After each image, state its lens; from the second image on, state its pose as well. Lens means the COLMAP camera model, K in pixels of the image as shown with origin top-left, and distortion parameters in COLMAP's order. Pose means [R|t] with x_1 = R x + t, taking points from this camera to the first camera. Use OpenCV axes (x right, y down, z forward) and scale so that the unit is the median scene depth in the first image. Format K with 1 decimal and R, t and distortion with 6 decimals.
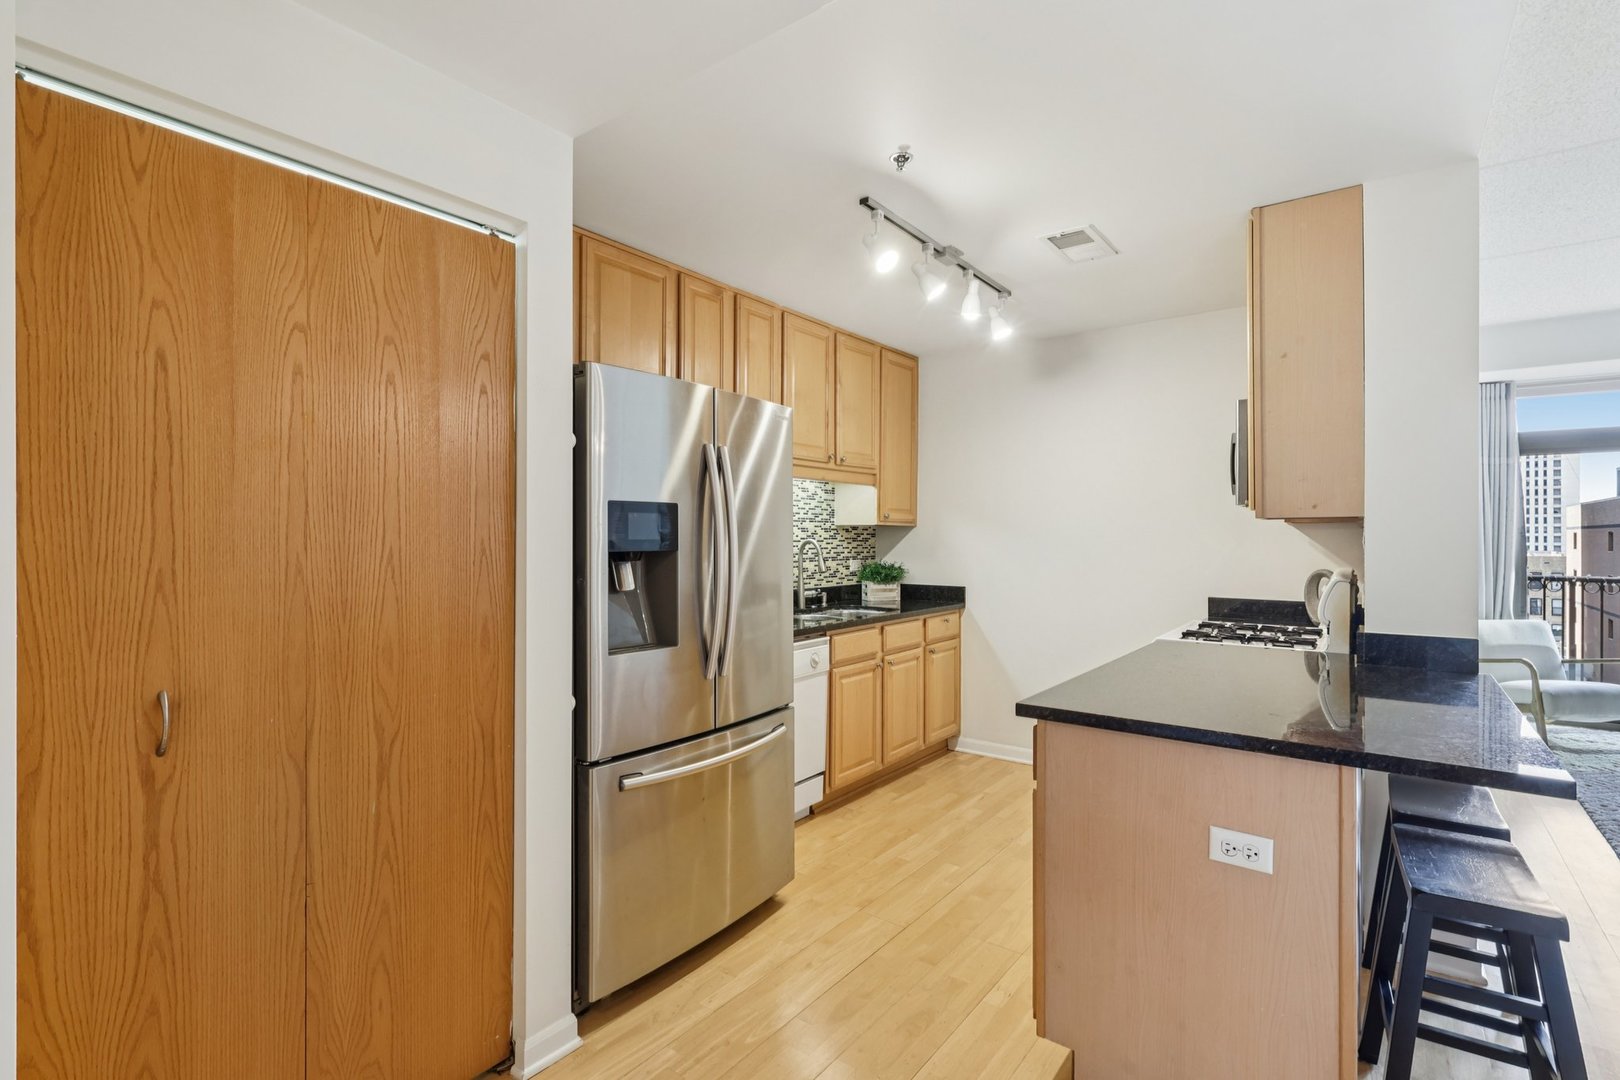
lens RADIAL K [[756.7, 0, 808.6], [0, 756.7, 532.9], [0, 0, 1]] dist [0.015903, -0.000023]
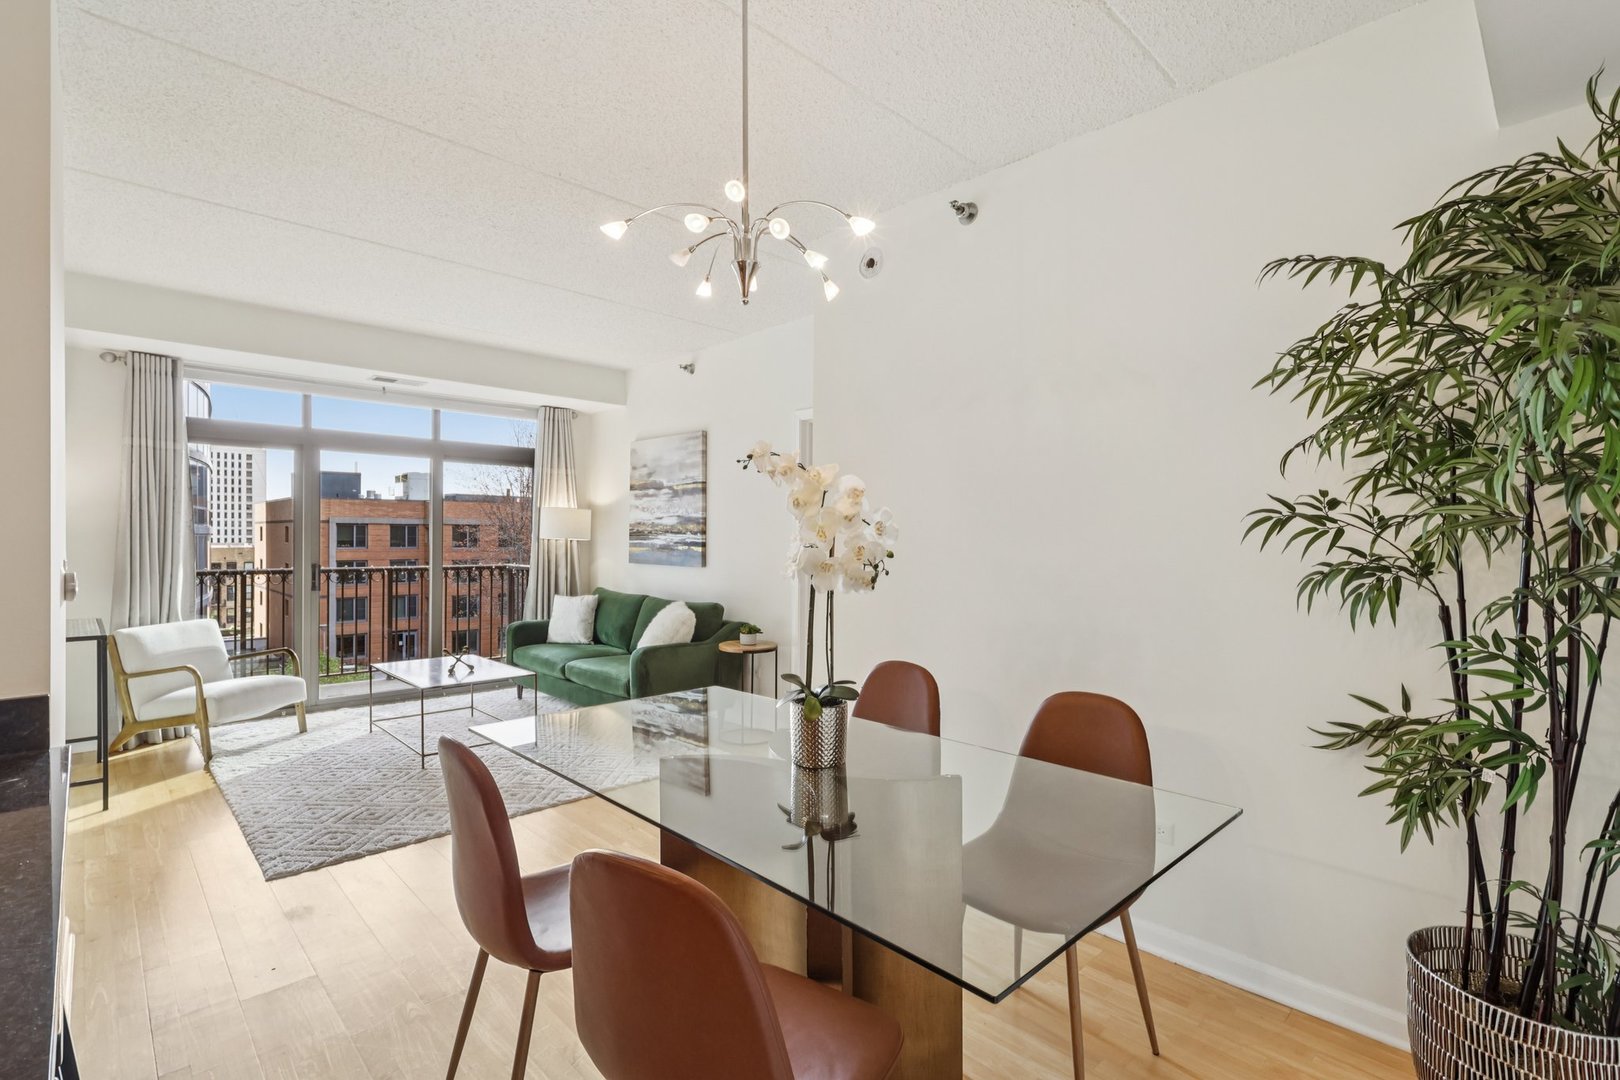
lens RADIAL K [[756.7, 0, 816.5], [0, 756.7, 537.5], [0, 0, 1]] dist [0.015903, -0.000023]
pose [[0.159053, -0.006652, 0.987248, 0.097109], [-0.007811, 0.999938, 0.007996, 0.000205], [-0.987239, -0.008984, 0.158991, 0.076330]]
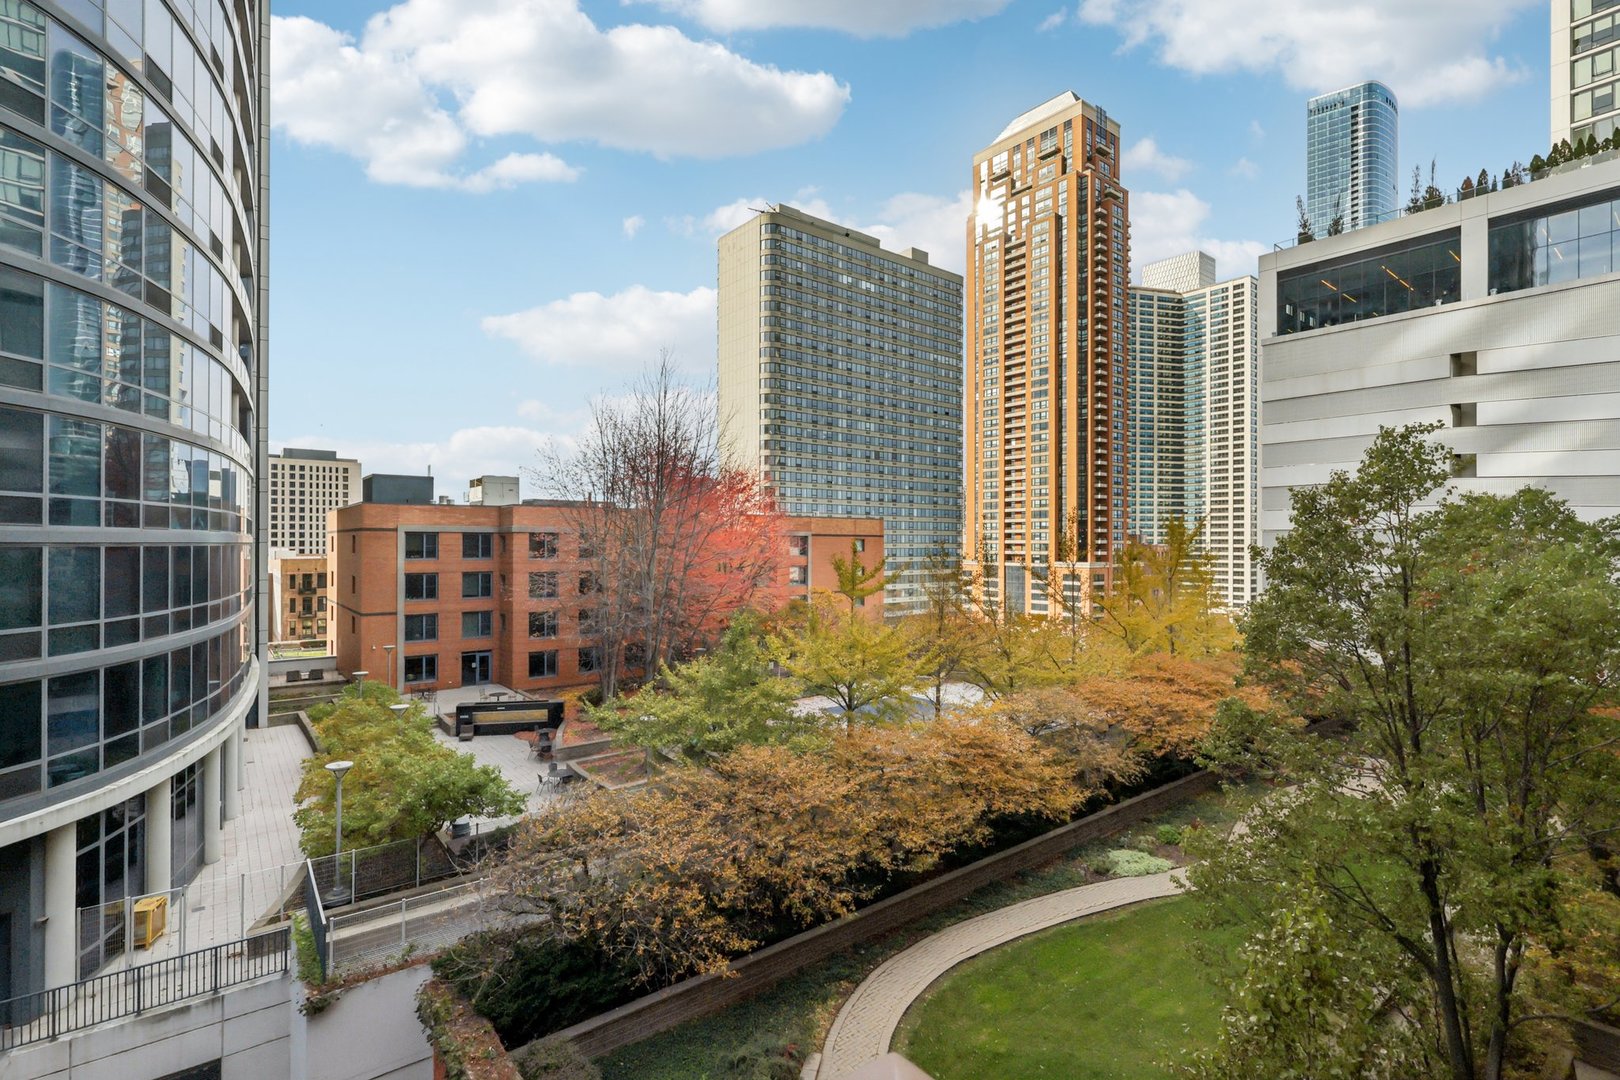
lens RADIAL K [[756.7, 0, 811.3], [0, 756.7, 544.6], [0, 0, 1]] dist [0.015903, -0.000023]
pose [[0.258902, -0.005136, 0.965890, 0.986220], [-0.001232, 0.999983, 0.005648, 0.024526], [-0.965903, -0.002652, 0.258891, 0.606485]]
